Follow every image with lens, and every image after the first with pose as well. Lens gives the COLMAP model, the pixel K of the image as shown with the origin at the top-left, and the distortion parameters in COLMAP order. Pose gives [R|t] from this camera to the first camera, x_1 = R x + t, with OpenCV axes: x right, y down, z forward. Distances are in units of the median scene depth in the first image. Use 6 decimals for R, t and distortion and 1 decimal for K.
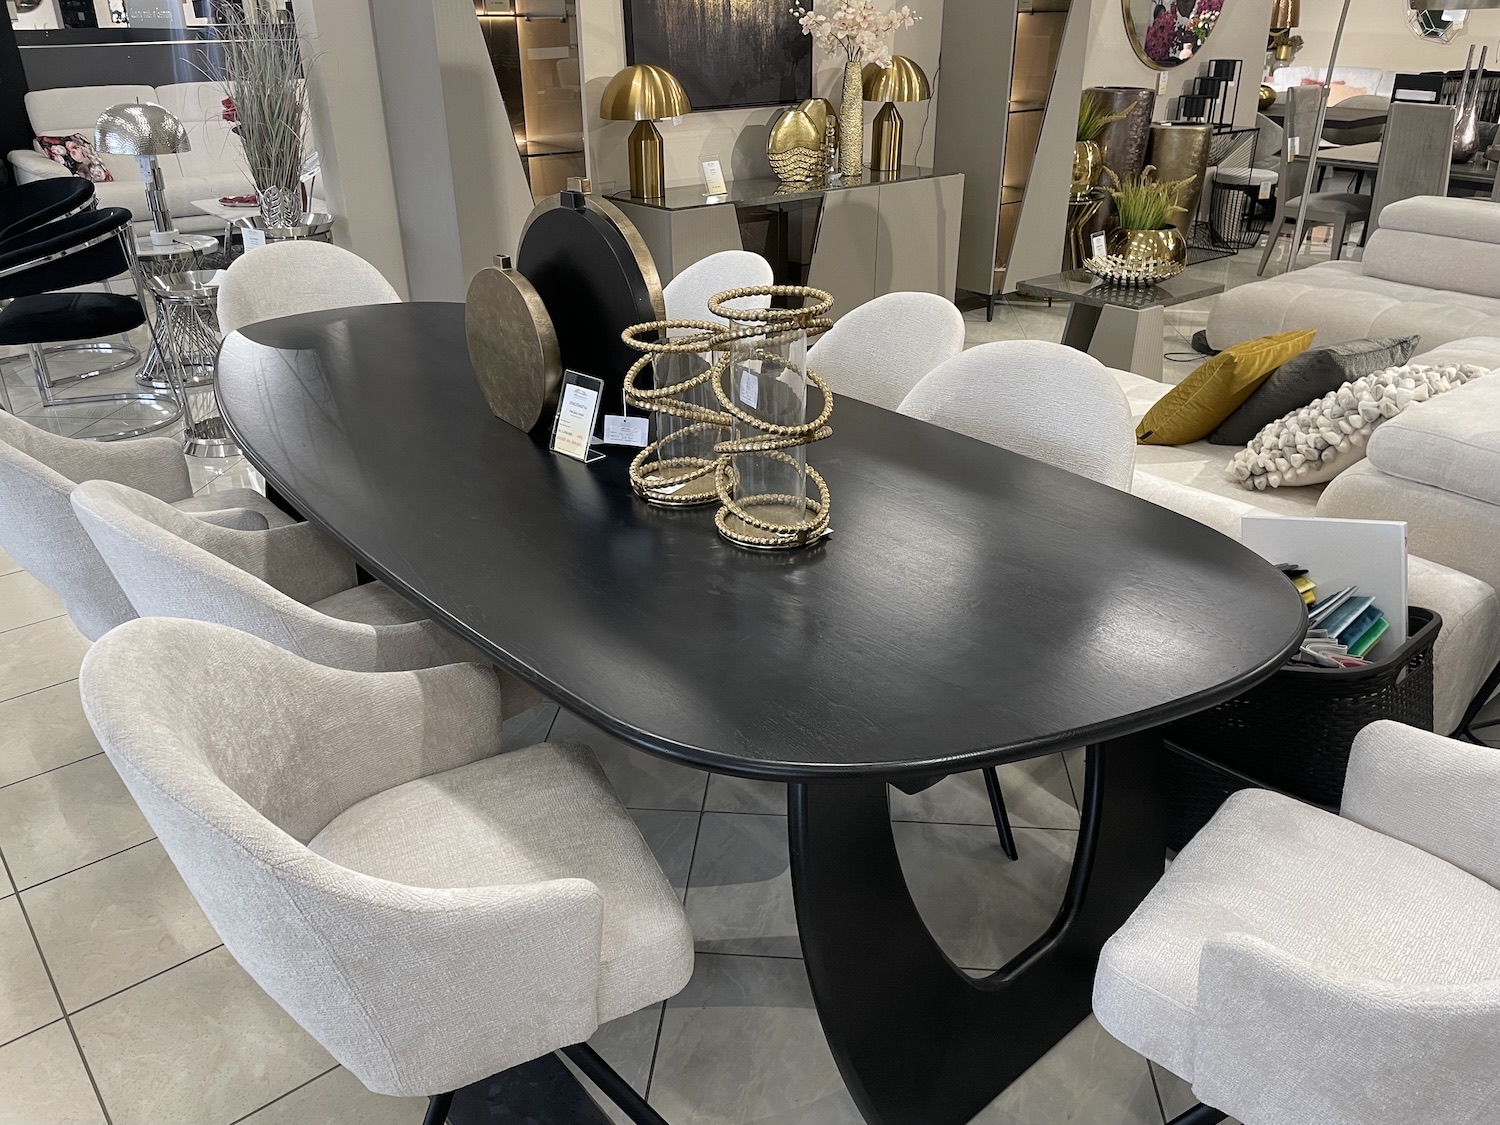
lens RADIAL K [[1156.3, 0, 745.8], [0, 1156.3, 555.8], [0, 0, 1]] dist [0.087518, -0.124686]
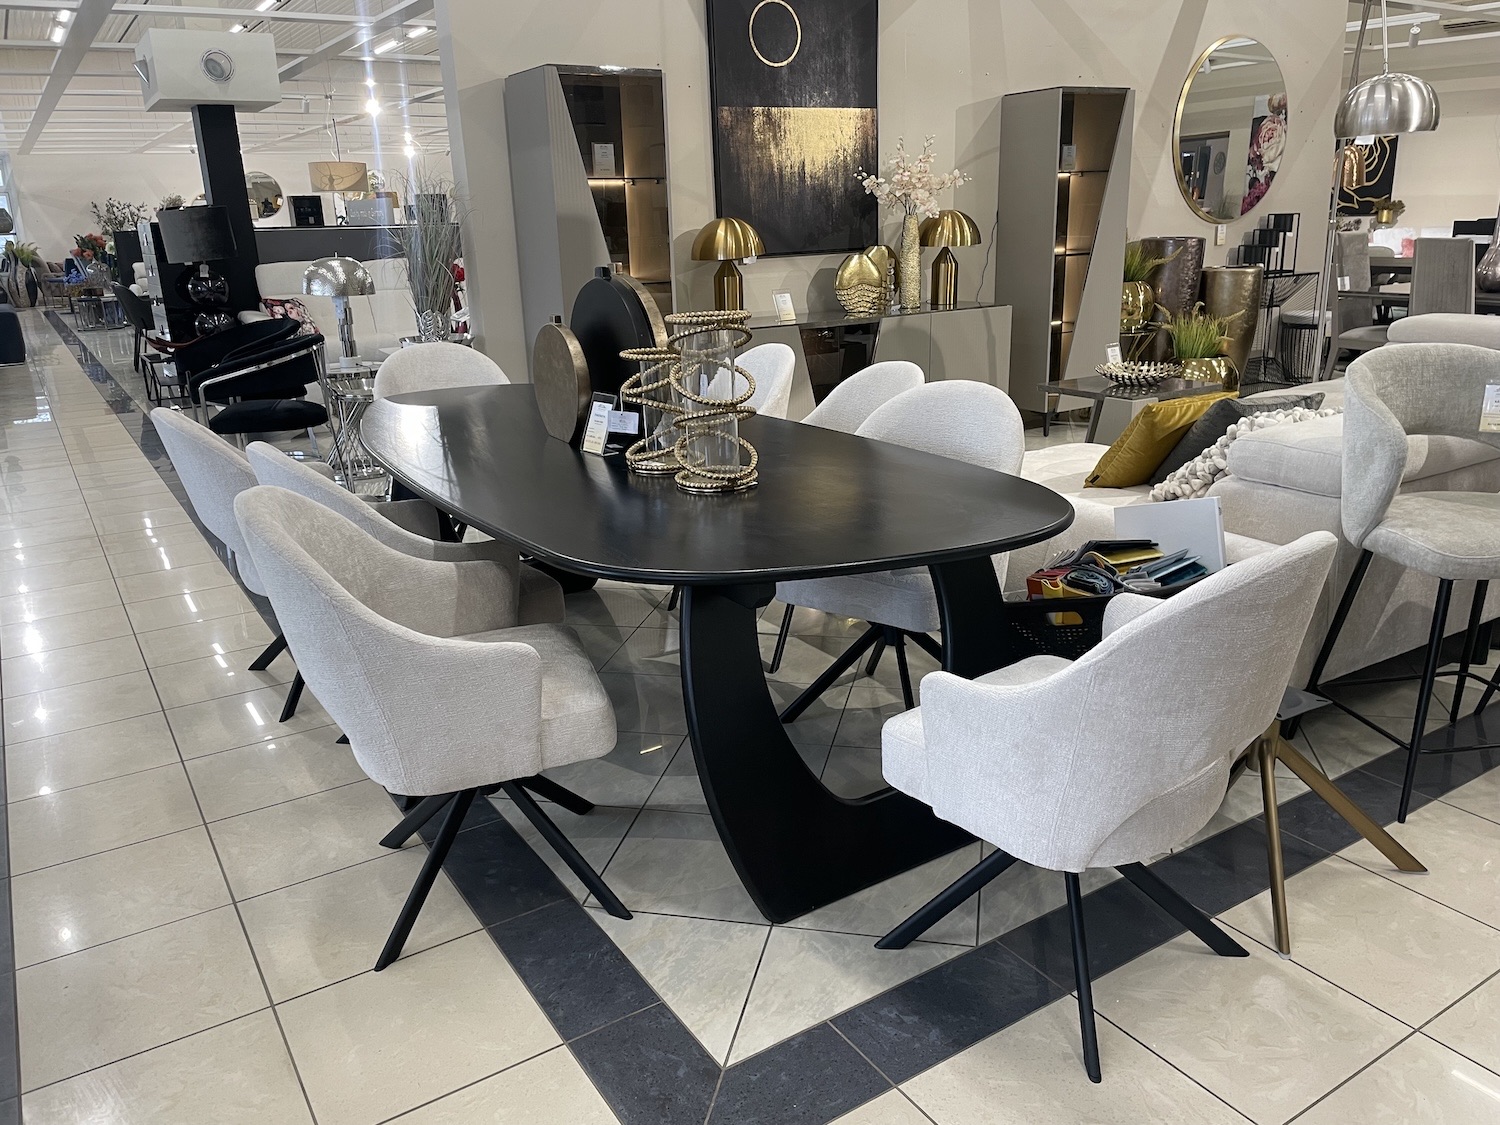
lens RADIAL K [[1160.9, 0, 743.4], [0, 1160.9, 554.7], [0, 0, 1]] dist [0.094380, -0.132887]
pose [[0.989920, 0.013746, -0.140960, 0.115104], [-0.035155, 0.987980, -0.150533, 0.122533], [0.137196, 0.153971, 0.978504, -0.156230]]
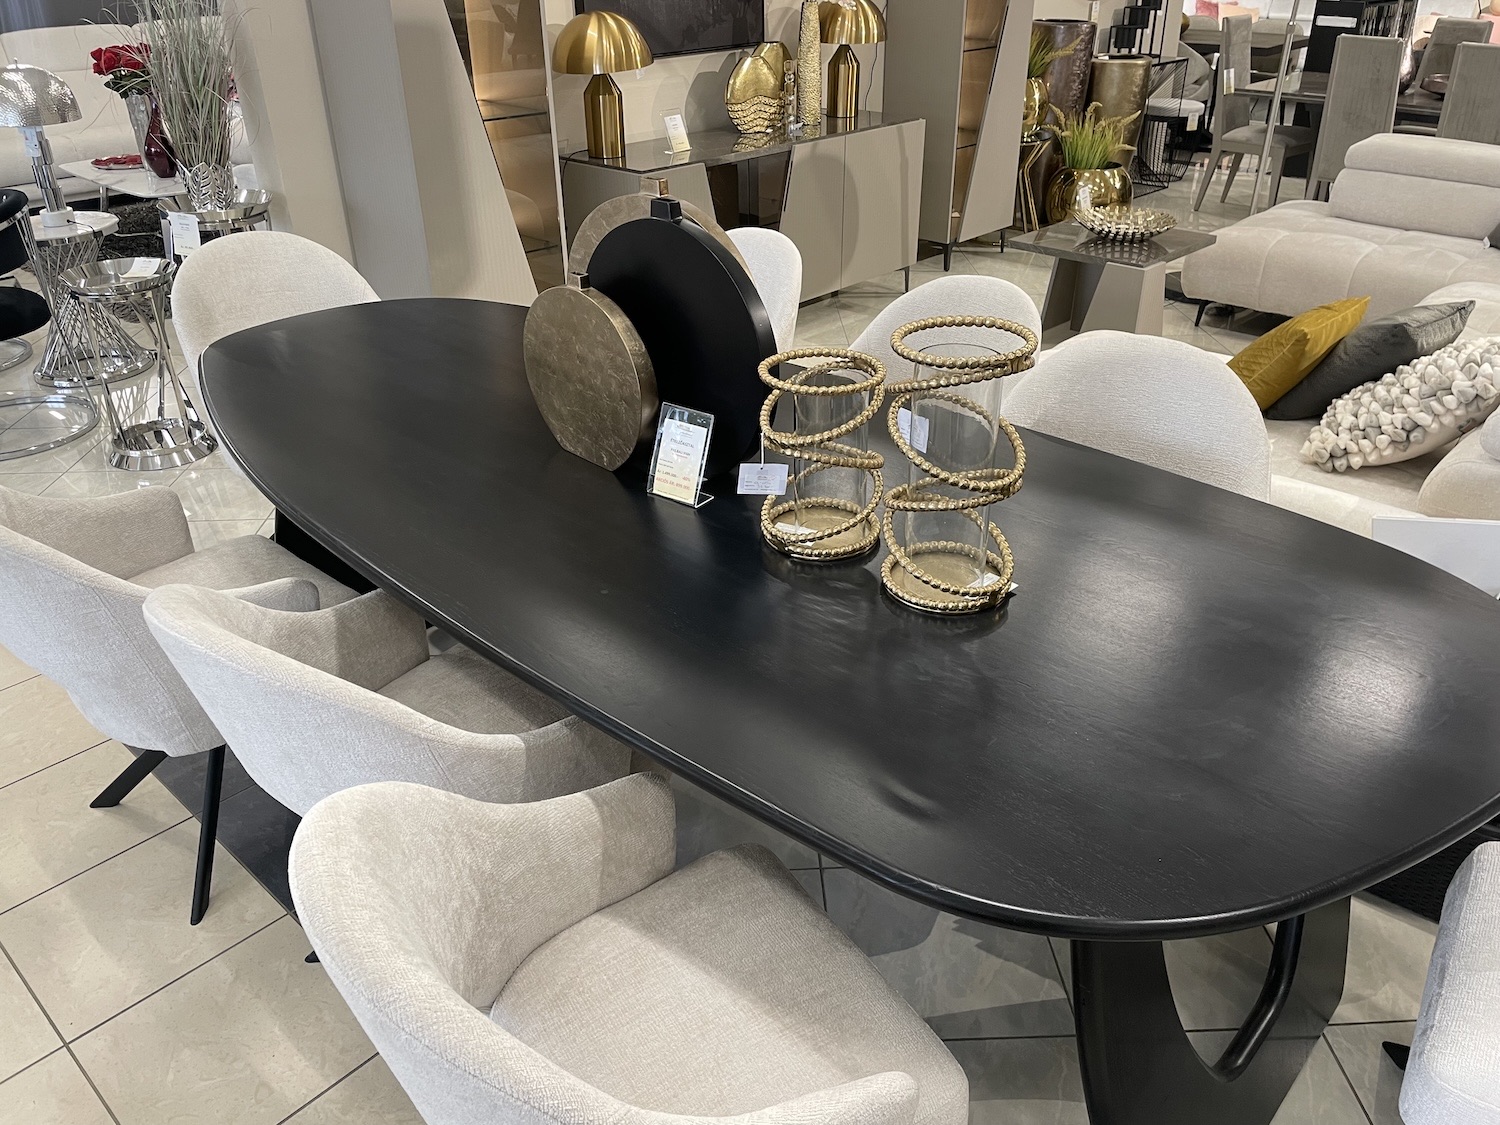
lens RADIAL K [[1156.3, 0, 745.8], [0, 1156.3, 555.8], [0, 0, 1]] dist [0.087518, -0.124686]
pose [[0.992576, -0.062599, 0.104282, -0.101495], [0.056179, 0.996405, 0.063410, -0.050896], [-0.107877, -0.057080, 0.992524, 0.059353]]
